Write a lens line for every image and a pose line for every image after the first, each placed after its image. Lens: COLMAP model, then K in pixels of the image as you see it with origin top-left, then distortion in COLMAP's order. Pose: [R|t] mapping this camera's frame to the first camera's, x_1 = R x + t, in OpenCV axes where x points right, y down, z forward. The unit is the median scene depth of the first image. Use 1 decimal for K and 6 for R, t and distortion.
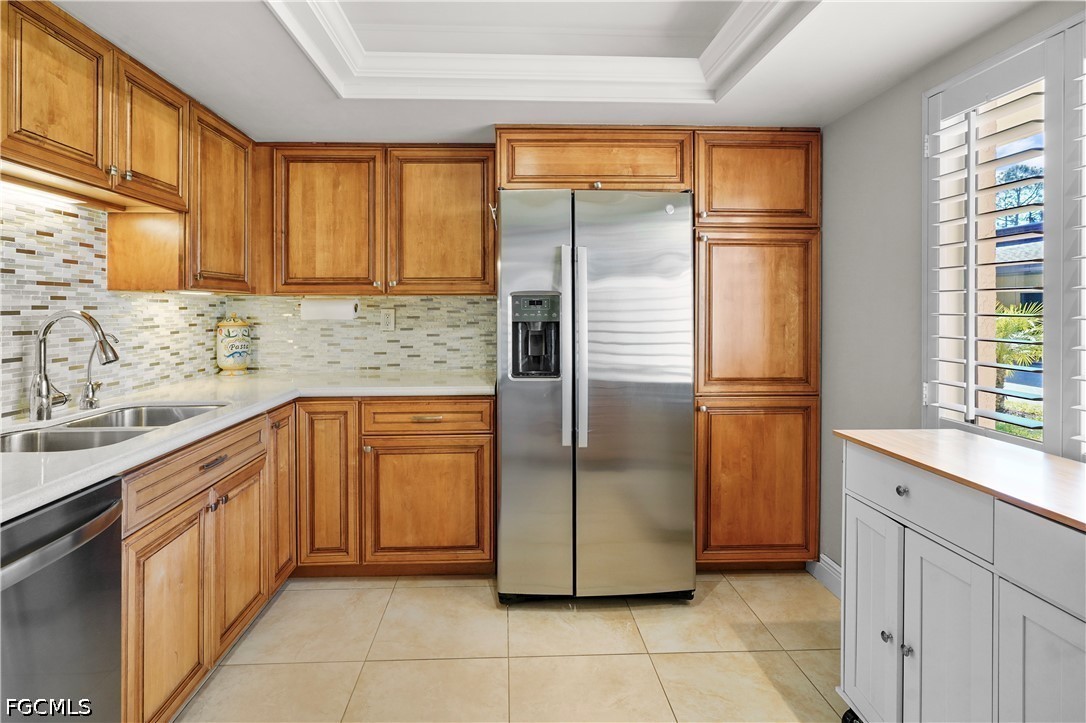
lens RADIAL K [[532.4, 0, 534.9], [0, 532.4, 309.4], [0, 0, 1]] dist [-0.000589, 0.000865]
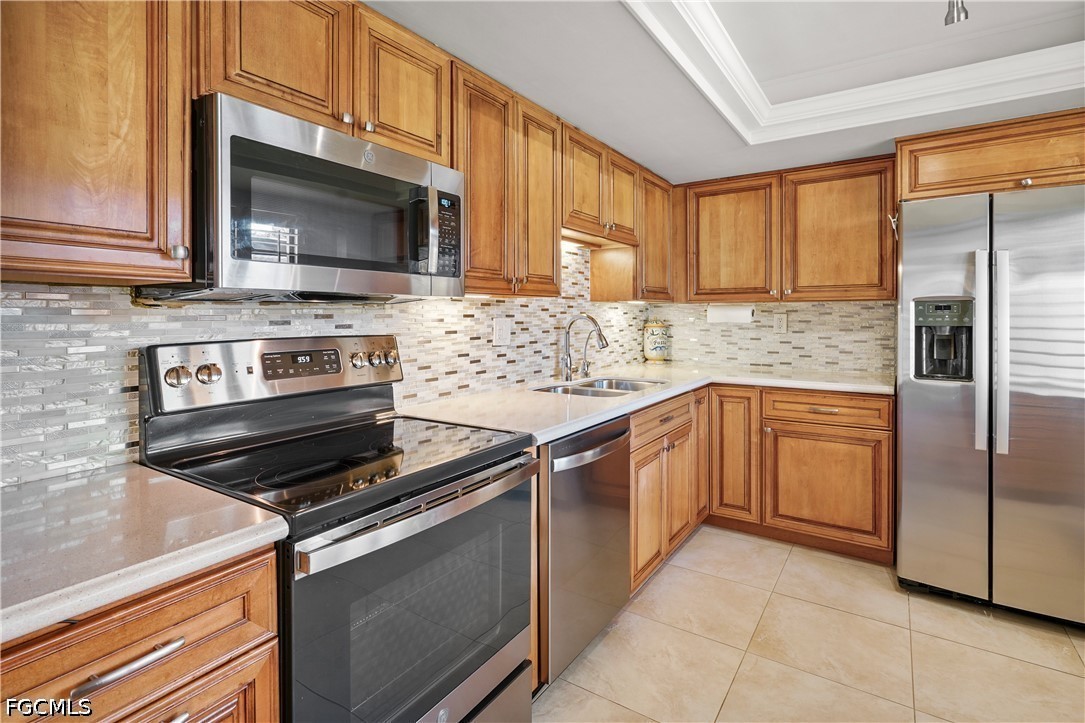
lens RADIAL K [[531.8, 0, 544.0], [0, 531.8, 318.2], [0, 0, 1]] dist [-0.001870, 0.001555]
pose [[0.802322, 0.005135, -0.596869, -0.003667], [-0.001482, 0.999977, 0.006611, 0.001987], [0.596890, -0.004420, 0.802311, -0.262893]]
